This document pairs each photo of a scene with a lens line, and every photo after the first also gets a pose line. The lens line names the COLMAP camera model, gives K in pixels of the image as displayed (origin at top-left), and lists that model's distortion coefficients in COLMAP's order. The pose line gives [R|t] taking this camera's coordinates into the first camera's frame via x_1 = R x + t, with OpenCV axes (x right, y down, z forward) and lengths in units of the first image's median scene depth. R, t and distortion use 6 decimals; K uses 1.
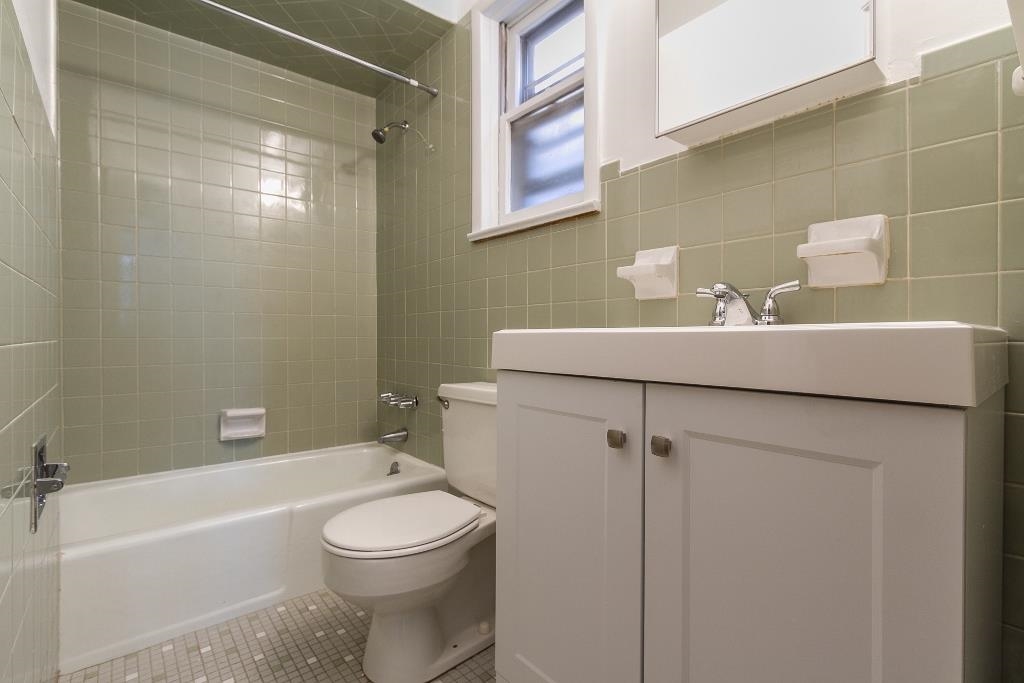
lens RADIAL K [[467.5, 0, 512.0], [0, 467.5, 341.5], [0, 0, 1]] dist [-0.000213, 0.000167]
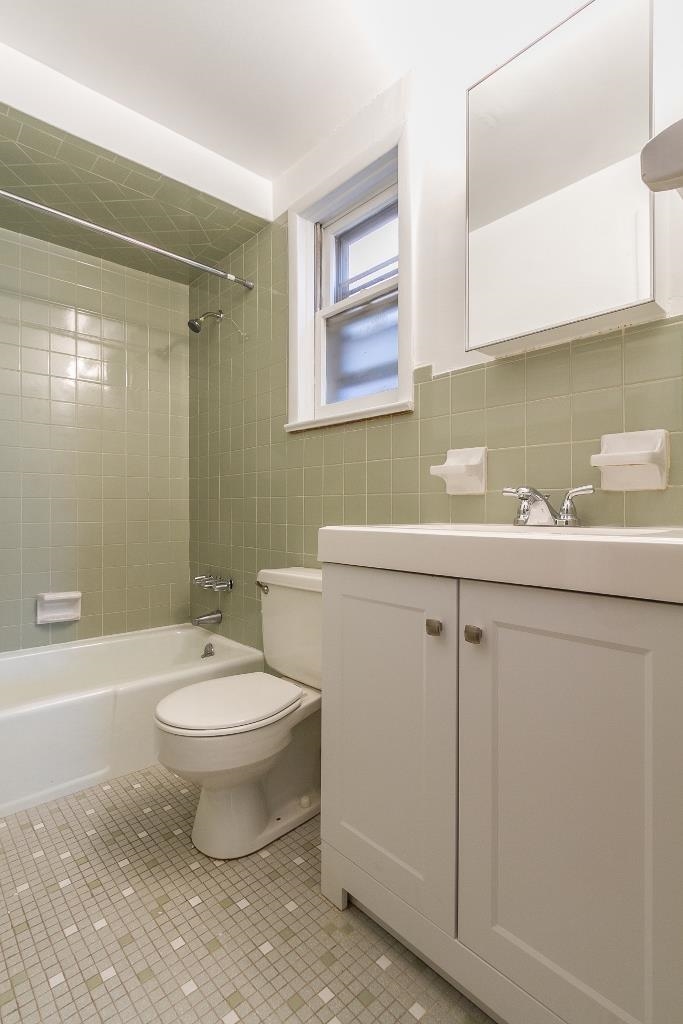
lens RADIAL K [[487.7, 0, 321.7], [0, 487.7, 512.7], [0, 0, 1]] dist [0.002831, -0.000505]
pose [[0.999788, -0.001838, 0.020495, -0.041021], [0.001876, 0.999997, -0.001846, -0.038369], [-0.020492, 0.001885, 0.999788, -0.102917]]
